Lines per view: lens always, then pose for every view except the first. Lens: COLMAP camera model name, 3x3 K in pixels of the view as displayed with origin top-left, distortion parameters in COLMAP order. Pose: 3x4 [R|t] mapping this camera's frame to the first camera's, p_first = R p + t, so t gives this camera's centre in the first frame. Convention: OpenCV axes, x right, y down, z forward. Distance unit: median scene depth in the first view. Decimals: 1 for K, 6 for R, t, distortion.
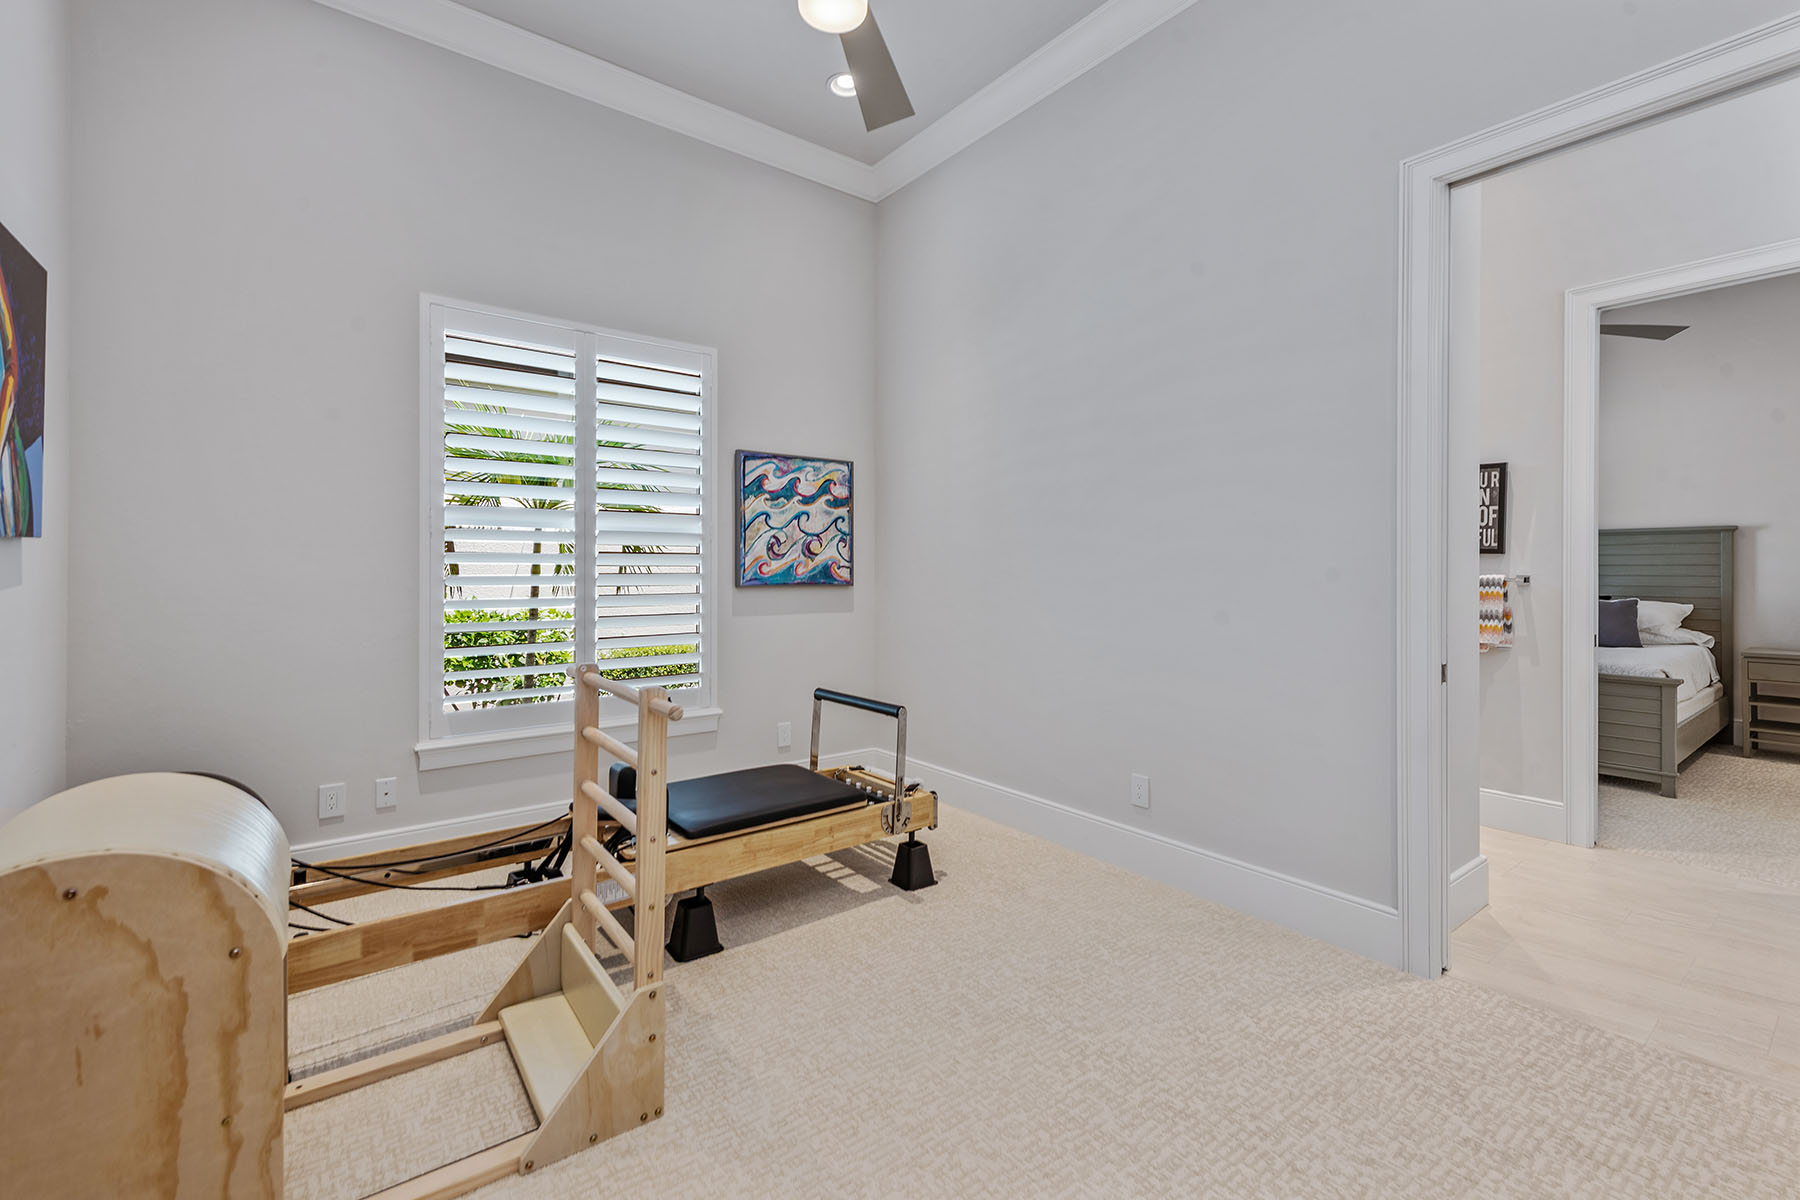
lens RADIAL K [[772.3, 0, 899.0], [0, 772.3, 573.1], [0, 0, 1]] dist [0.000387, -0.006267]
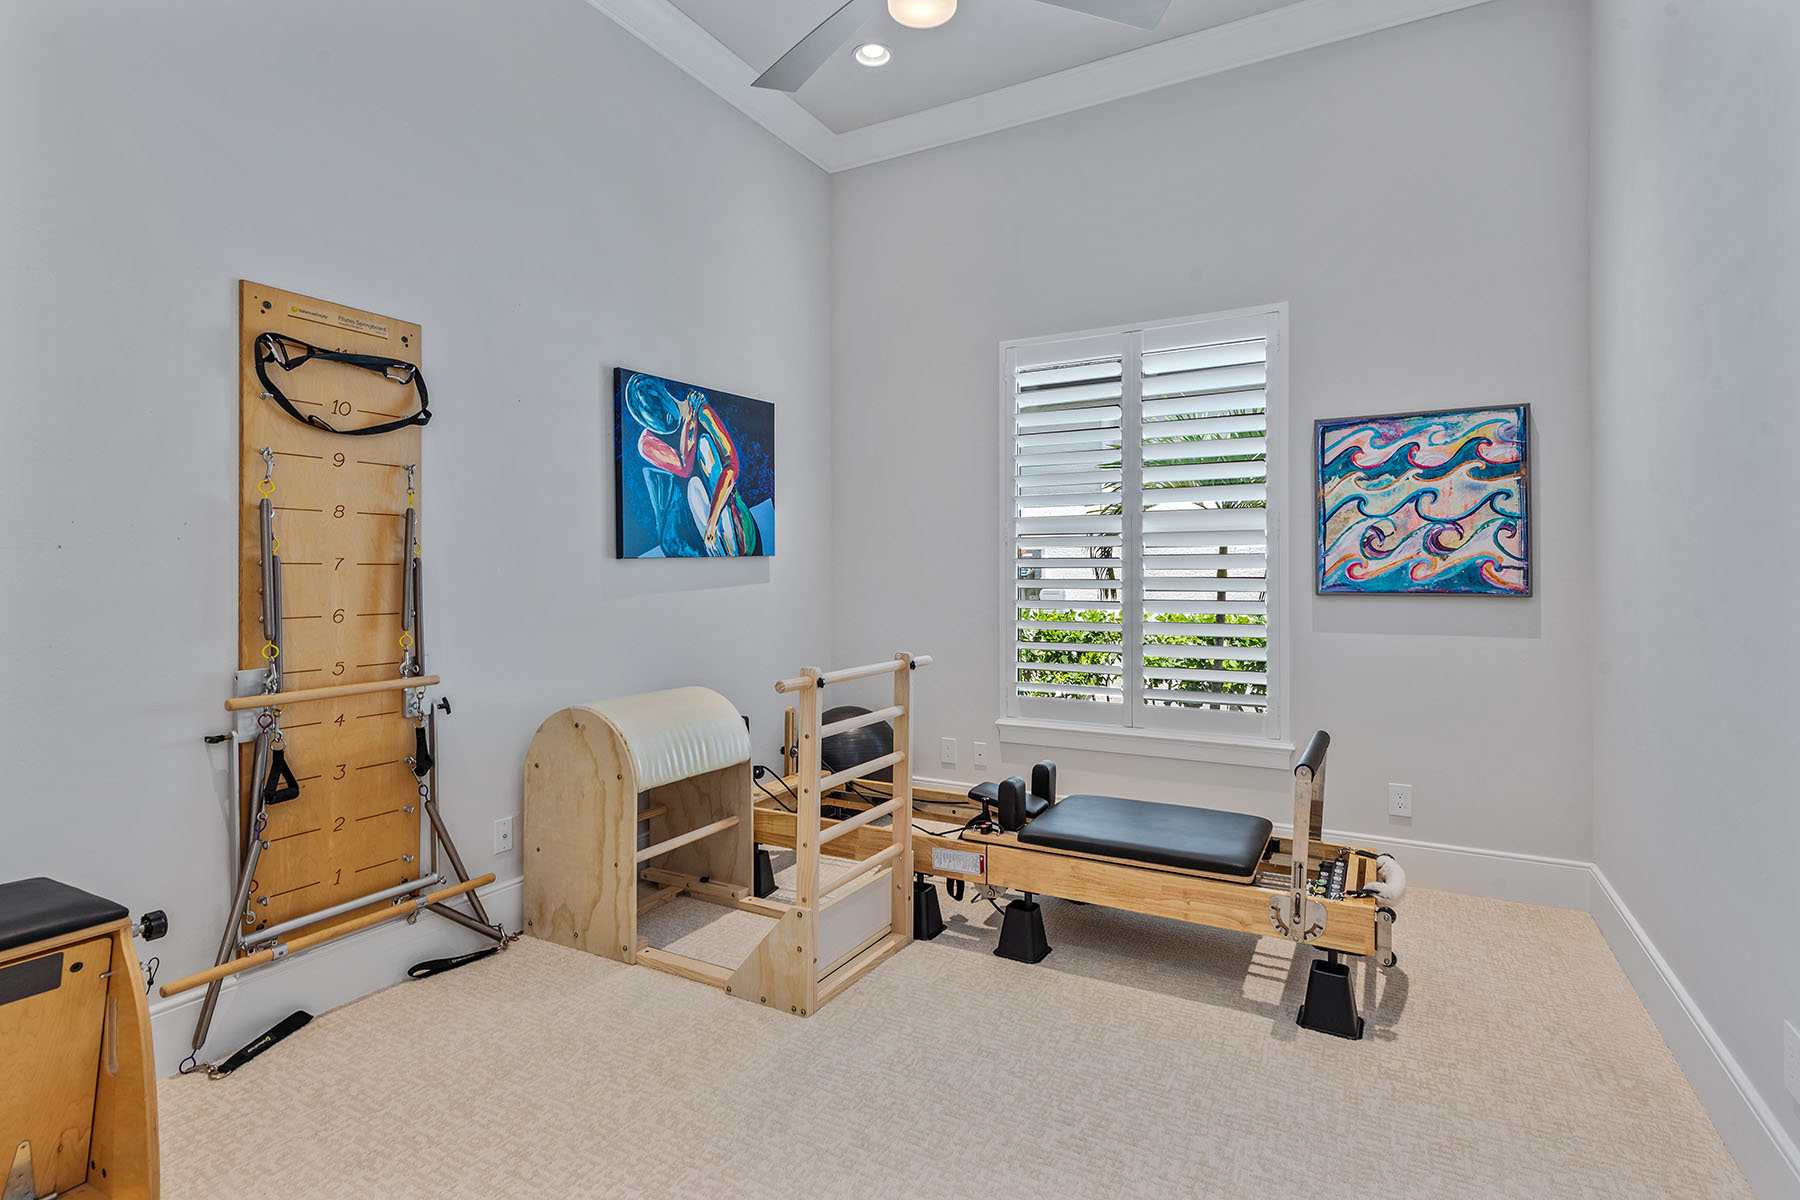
lens RADIAL K [[876.4, 0, 898.9], [0, 876.4, 578.0], [0, 0, 1]] dist [0.003799, -0.000090]
pose [[0.390344, 0.002571, -0.920666, 0.434486], [-0.001366, 0.999997, 0.002214, -0.000038], [0.920668, 0.000394, 0.390346, 0.247671]]
